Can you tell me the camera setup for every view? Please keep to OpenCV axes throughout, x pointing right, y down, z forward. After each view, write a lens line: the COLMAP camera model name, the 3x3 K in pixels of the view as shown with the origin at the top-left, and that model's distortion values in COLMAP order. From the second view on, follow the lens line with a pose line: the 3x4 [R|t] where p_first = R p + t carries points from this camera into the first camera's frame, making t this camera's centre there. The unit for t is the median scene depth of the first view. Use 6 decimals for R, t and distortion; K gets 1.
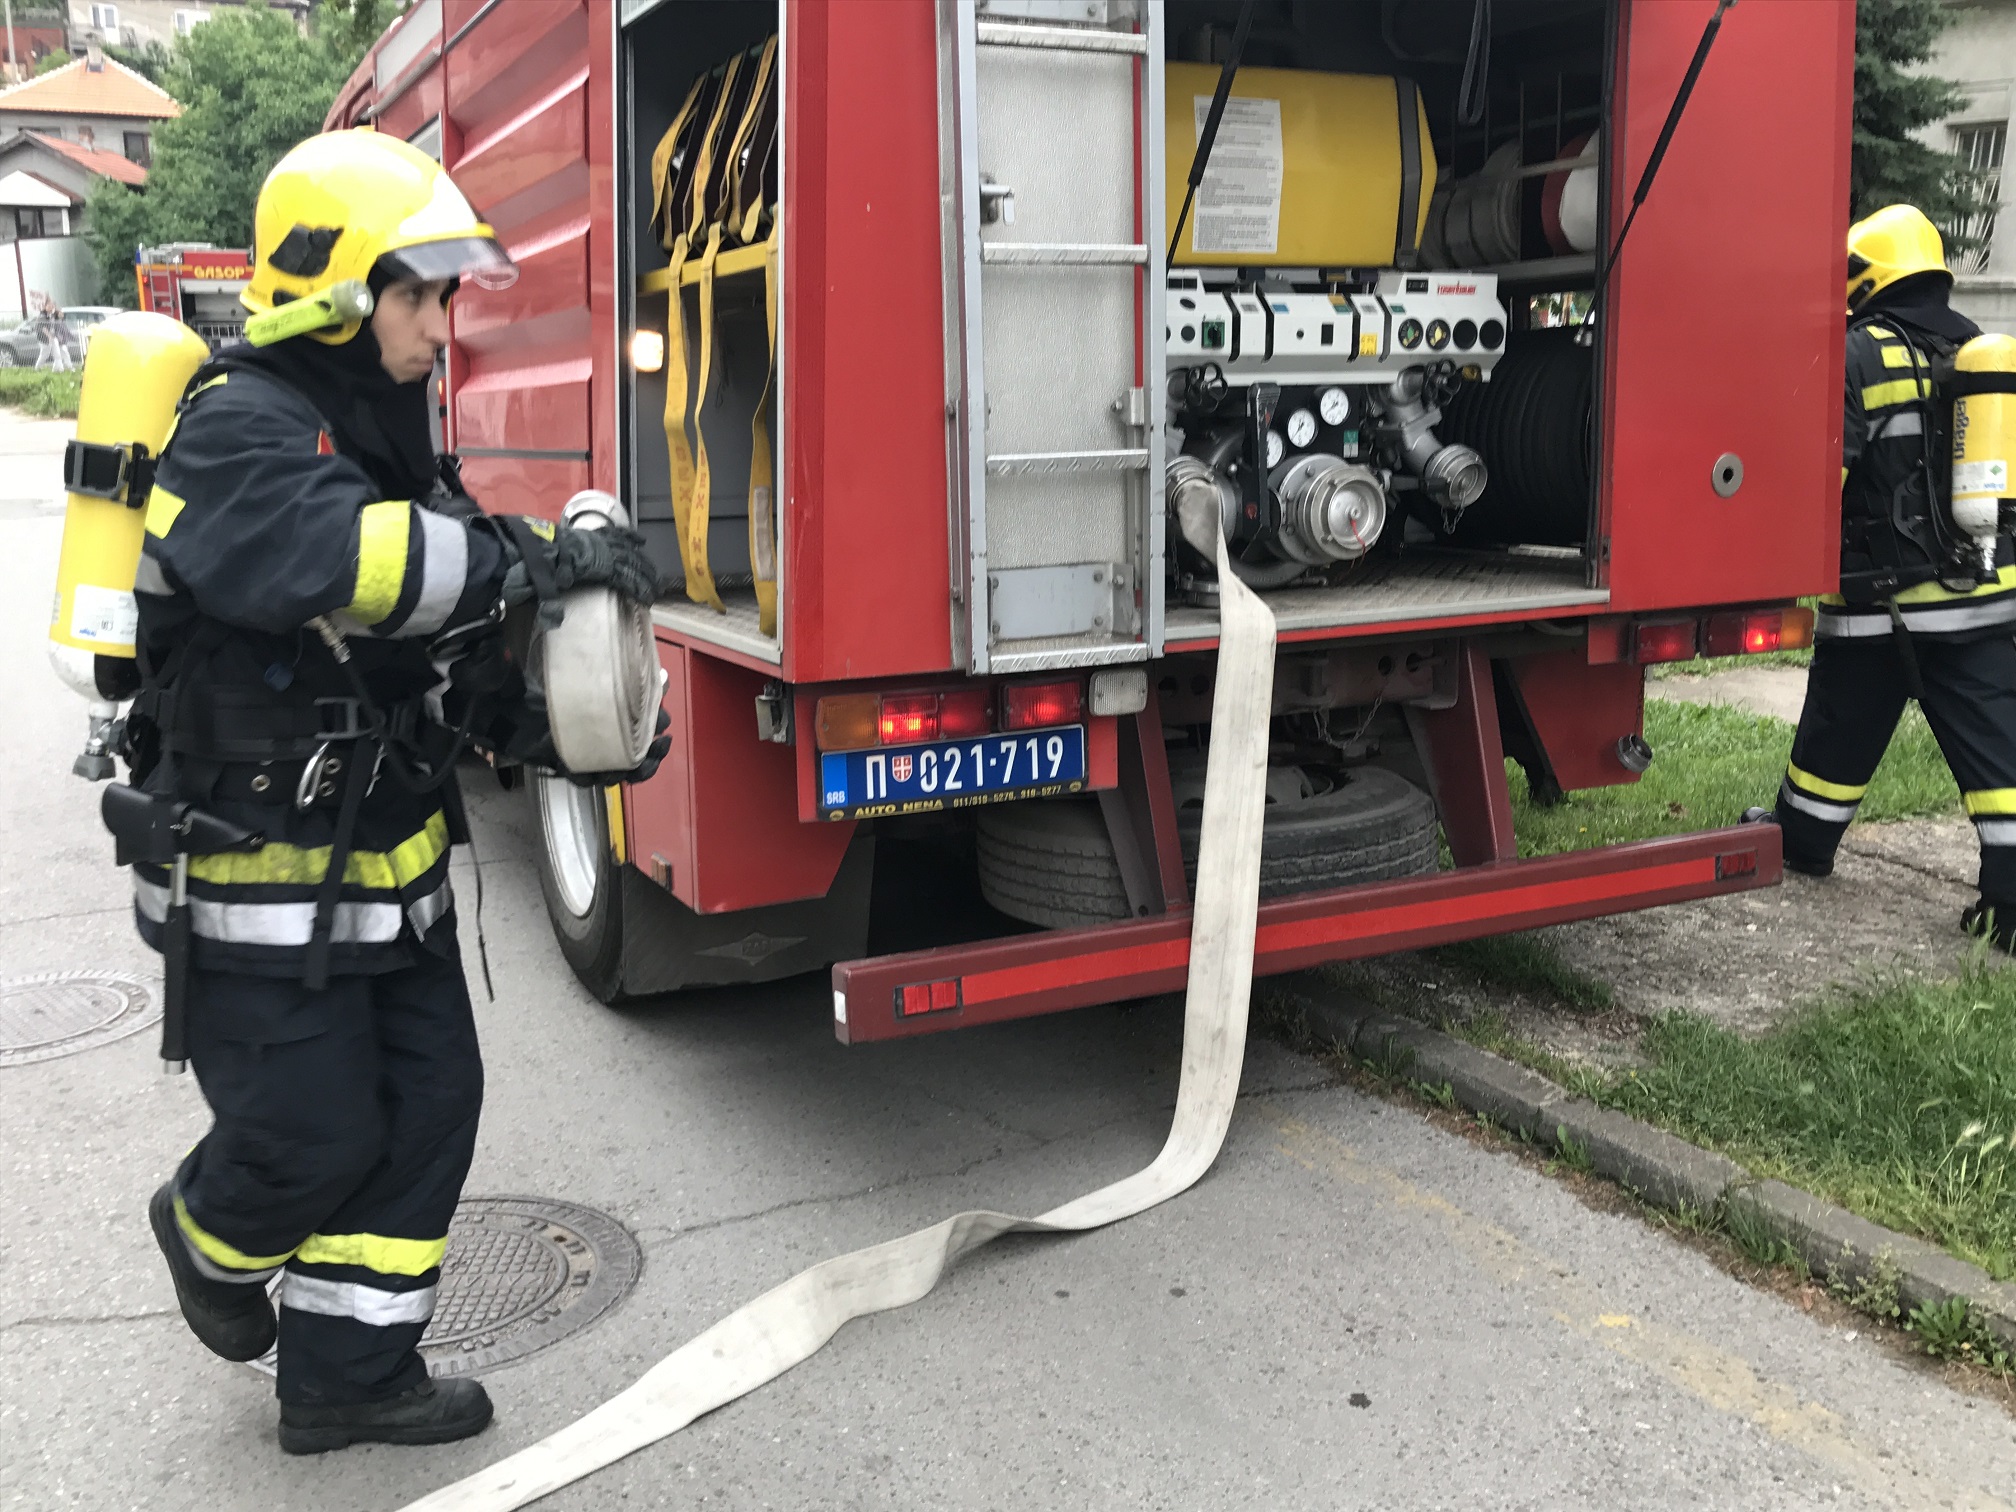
lens RADIAL K [[1869.6, 0, 1016.4], [0, 1869.6, 740.7], [0, 0, 1]] dist [0.093747, -0.168329]
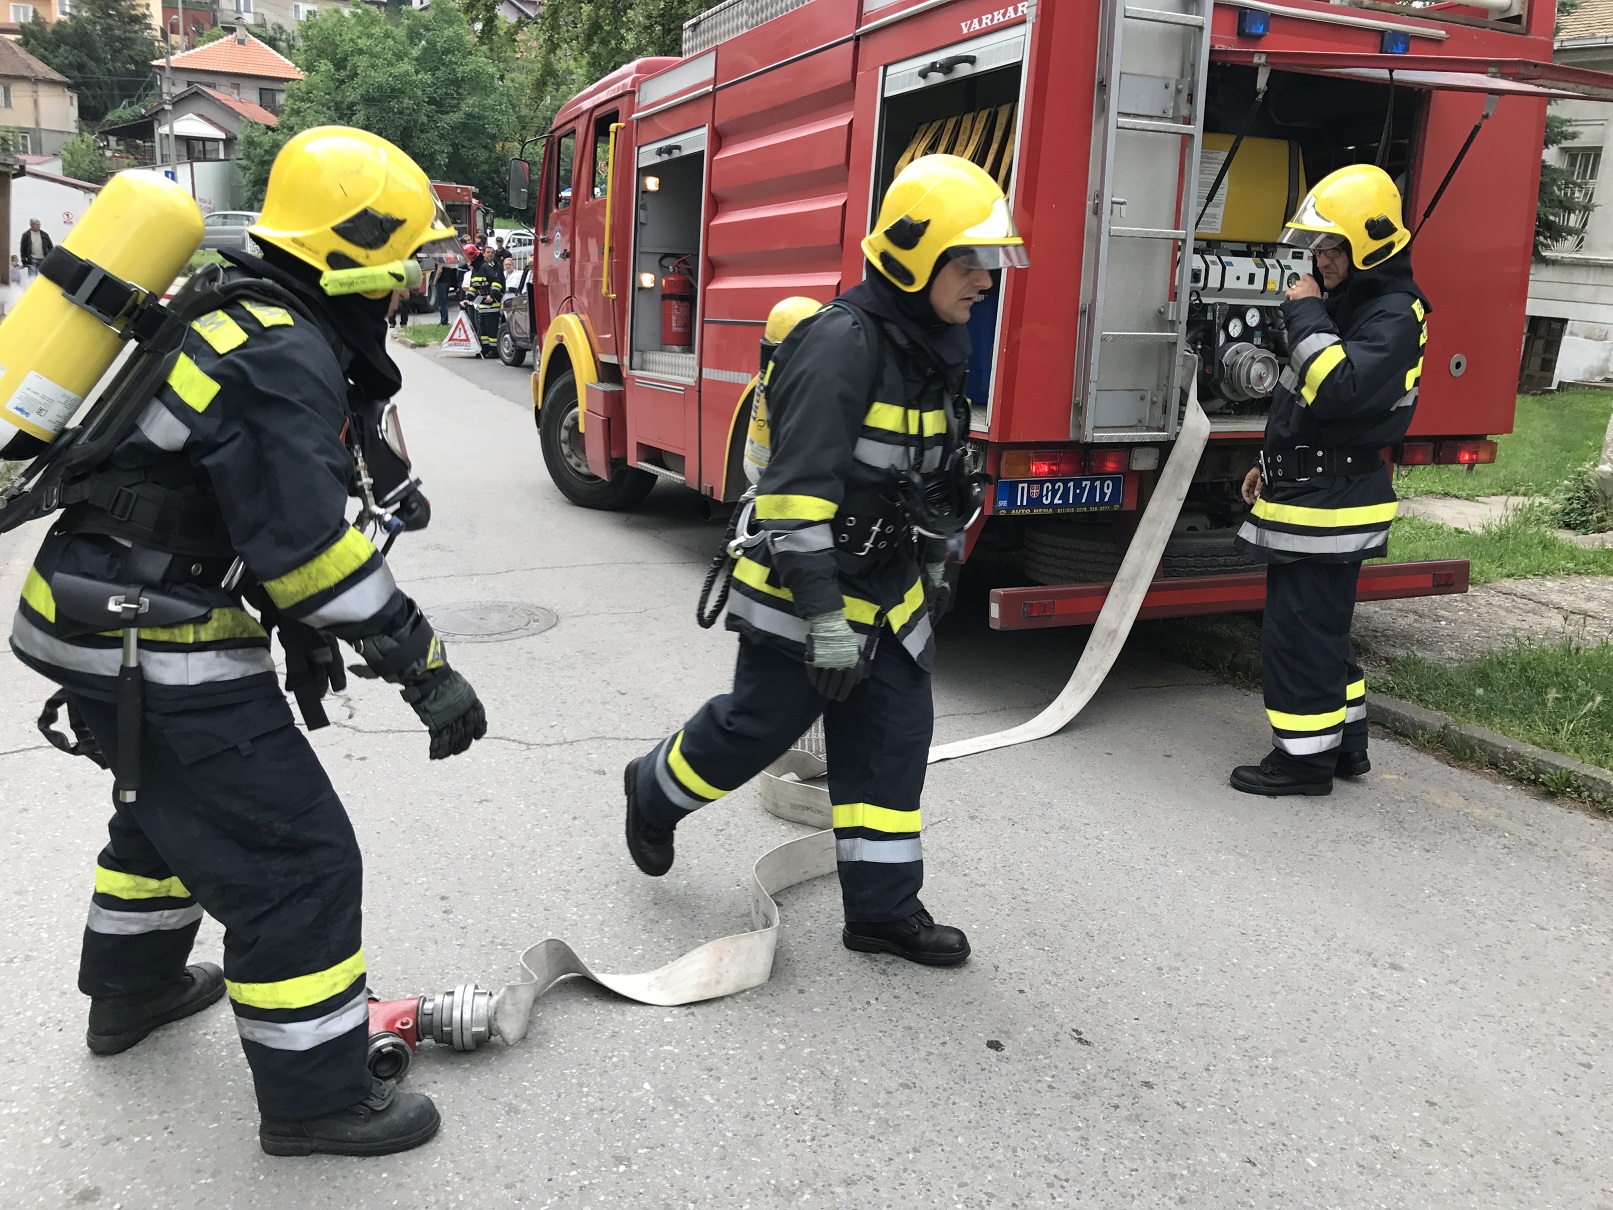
lens RADIAL K [[1339.4, 0, 807.8], [0, 1339.4, 584.7], [0, 0, 1]] dist [0.072694, -0.123422]
pose [[0.998088, 0.054753, -0.028684, -0.224649], [-0.054017, 0.998205, 0.025865, 0.079403], [0.030048, -0.024266, 0.999254, -0.375060]]
